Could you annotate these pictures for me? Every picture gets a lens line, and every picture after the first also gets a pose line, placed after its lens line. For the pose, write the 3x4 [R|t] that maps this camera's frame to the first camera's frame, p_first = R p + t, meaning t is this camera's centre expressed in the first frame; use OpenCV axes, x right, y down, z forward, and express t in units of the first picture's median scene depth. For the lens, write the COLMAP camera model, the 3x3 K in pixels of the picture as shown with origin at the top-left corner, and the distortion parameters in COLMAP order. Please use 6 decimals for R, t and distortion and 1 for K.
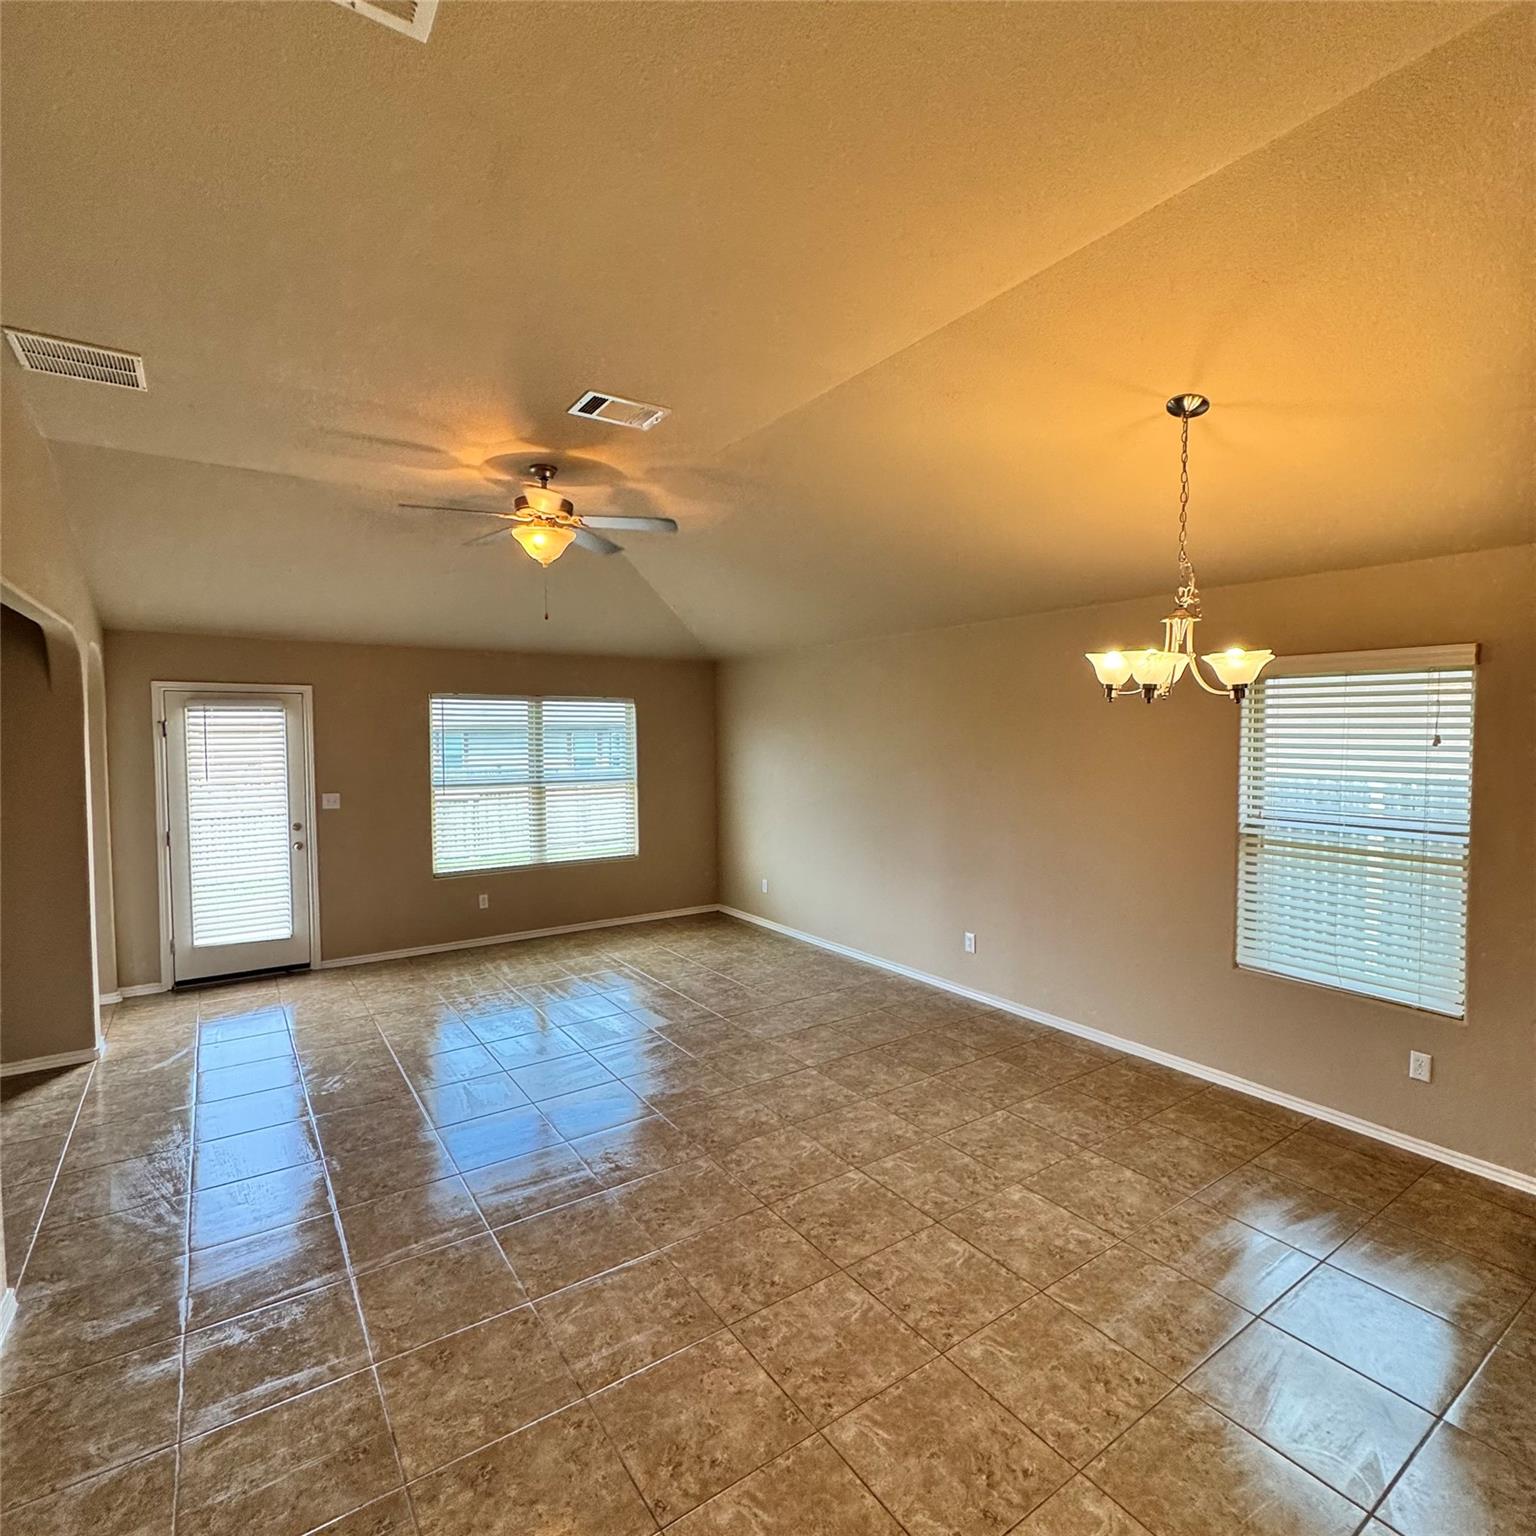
lens RADIAL K [[813.2, 0, 771.4], [0, 813.2, 766.0], [0, 0, 1]] dist [-0.000245, -0.000470]
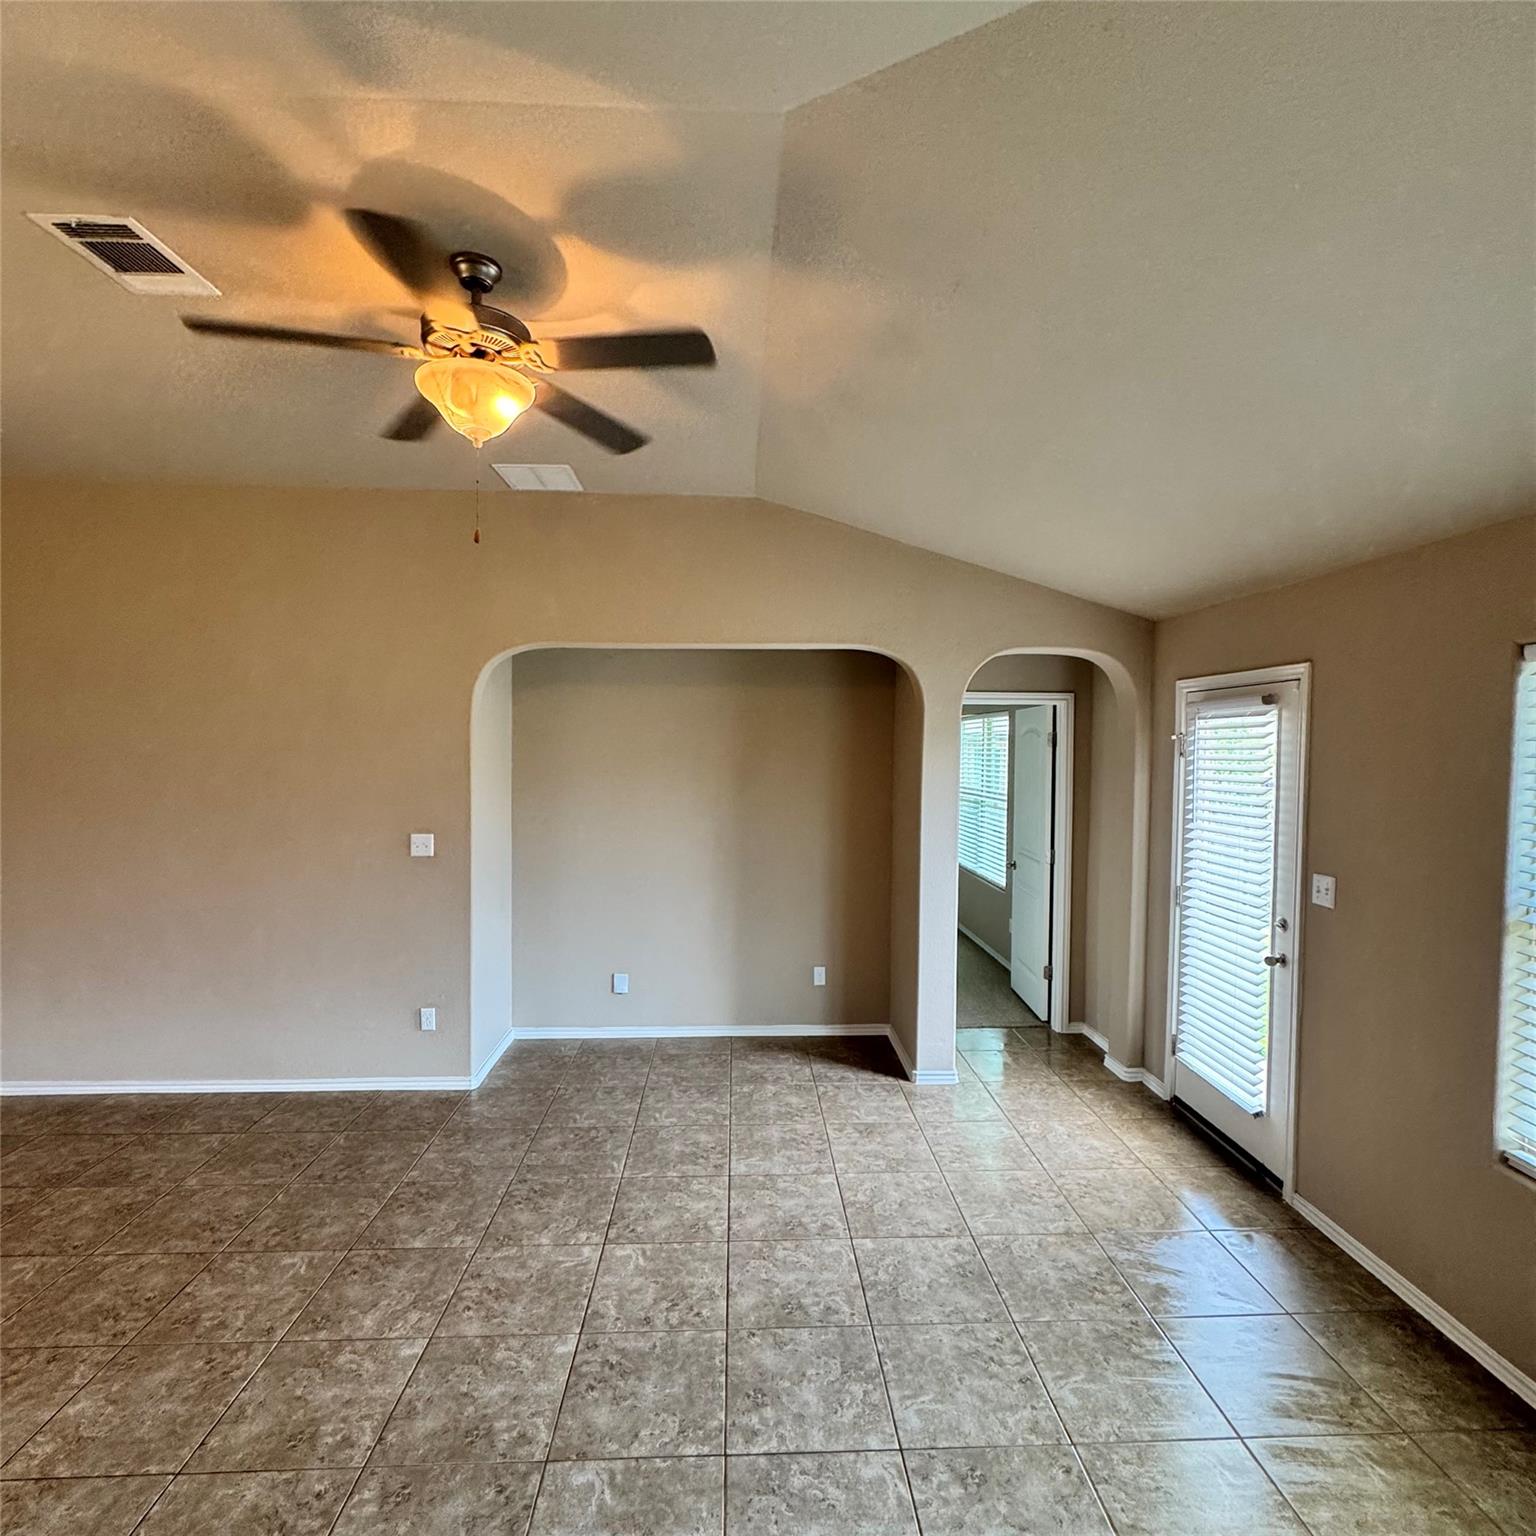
lens RADIAL K [[813.2, 0, 773.4], [0, 813.2, 767.1], [0, 0, 1]] dist [-0.000245, -0.000470]
pose [[-0.527594, 0.026484, -0.849084, 0.105254], [-0.040697, 0.997578, 0.056404, -0.085808], [0.848521, 0.064314, -0.525238, 1.757279]]
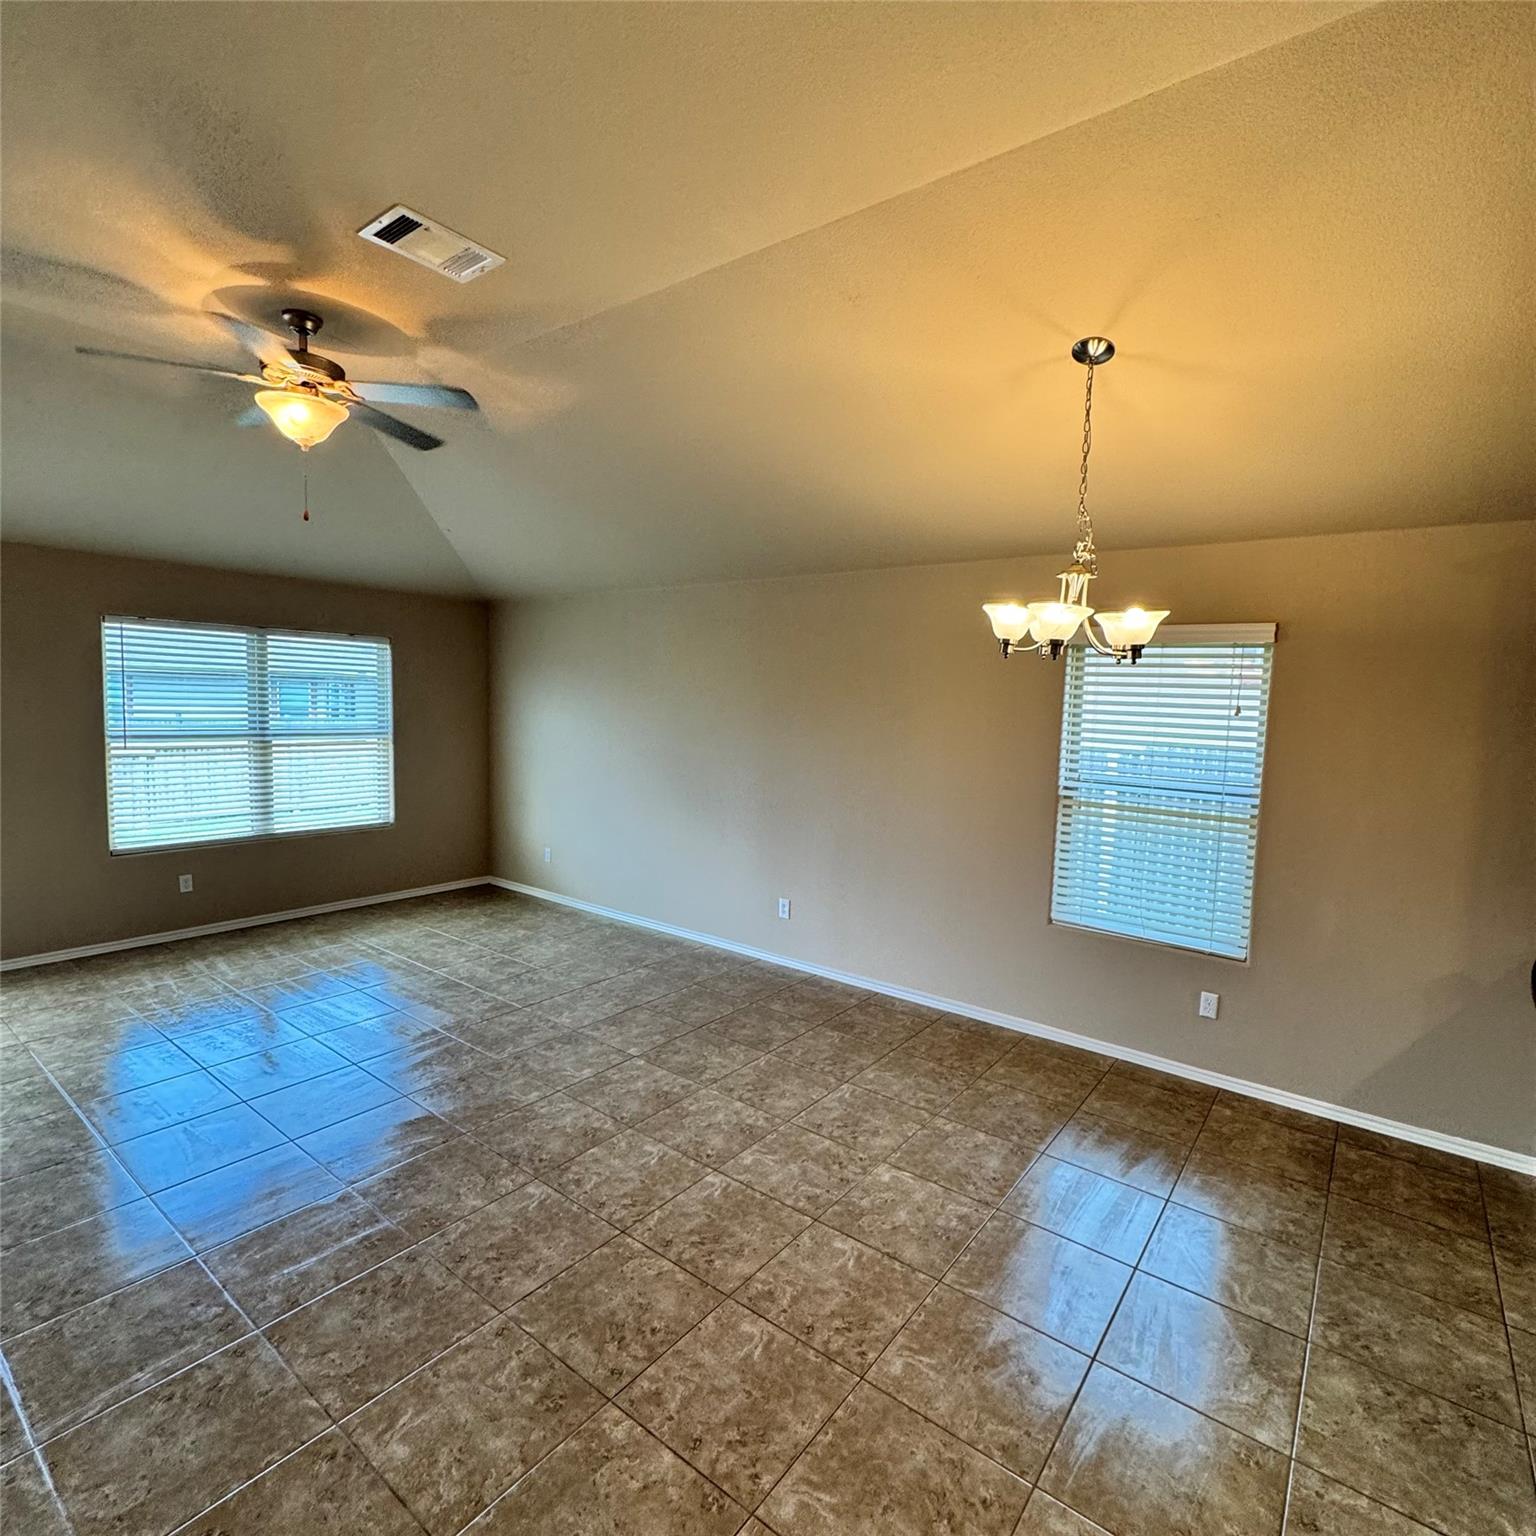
lens RADIAL K [[813.2, 0, 771.2], [0, 813.2, 767.4], [0, 0, 1]] dist [-0.000245, -0.000470]
pose [[0.950433, 0.008311, 0.310817, -0.116621], [-0.022905, 0.998798, 0.043334, 0.011869], [-0.310084, -0.048305, 0.949481, 0.150273]]
